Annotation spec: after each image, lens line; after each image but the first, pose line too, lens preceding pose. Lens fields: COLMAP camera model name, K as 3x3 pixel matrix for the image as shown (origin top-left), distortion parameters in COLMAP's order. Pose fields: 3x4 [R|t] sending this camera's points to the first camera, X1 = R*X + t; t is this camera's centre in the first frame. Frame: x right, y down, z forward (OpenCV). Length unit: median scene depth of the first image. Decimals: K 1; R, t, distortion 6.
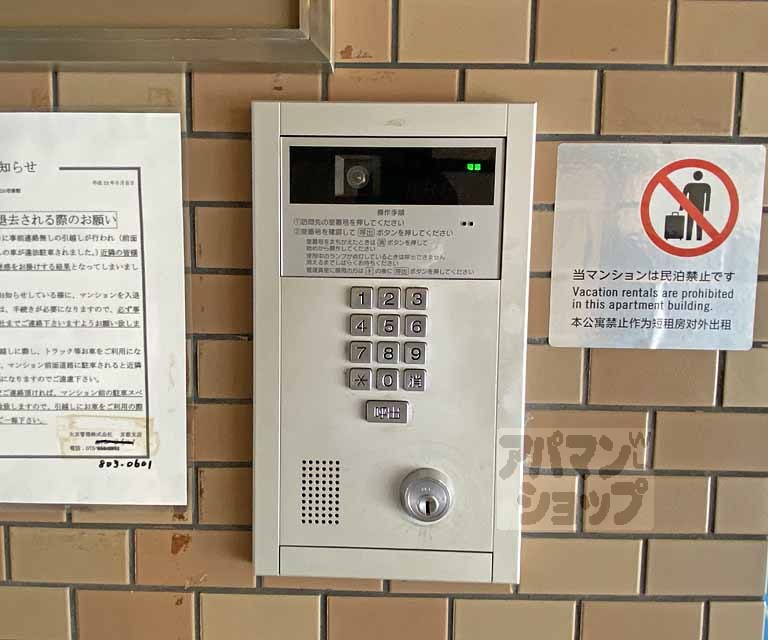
lens RADIAL K [[520.0, 0, 384.0], [0, 520.0, 320.0], [0, 0, 1]] dist [0.005238, 0.000948]
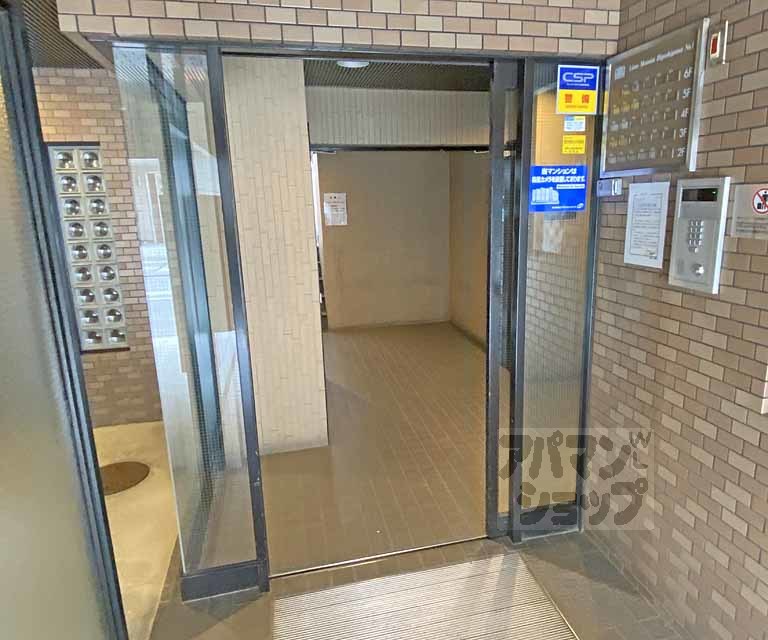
lens RADIAL K [[520.0, 0, 384.0], [0, 520.0, 320.0], [0, 0, 1]] dist [0.005238, 0.000948]
pose [[0.215248, 0.200416, -0.955773, 3.775761], [-0.041988, 0.979709, 0.195980, 0.007355], [0.975656, -0.002054, 0.219295, -2.517313]]
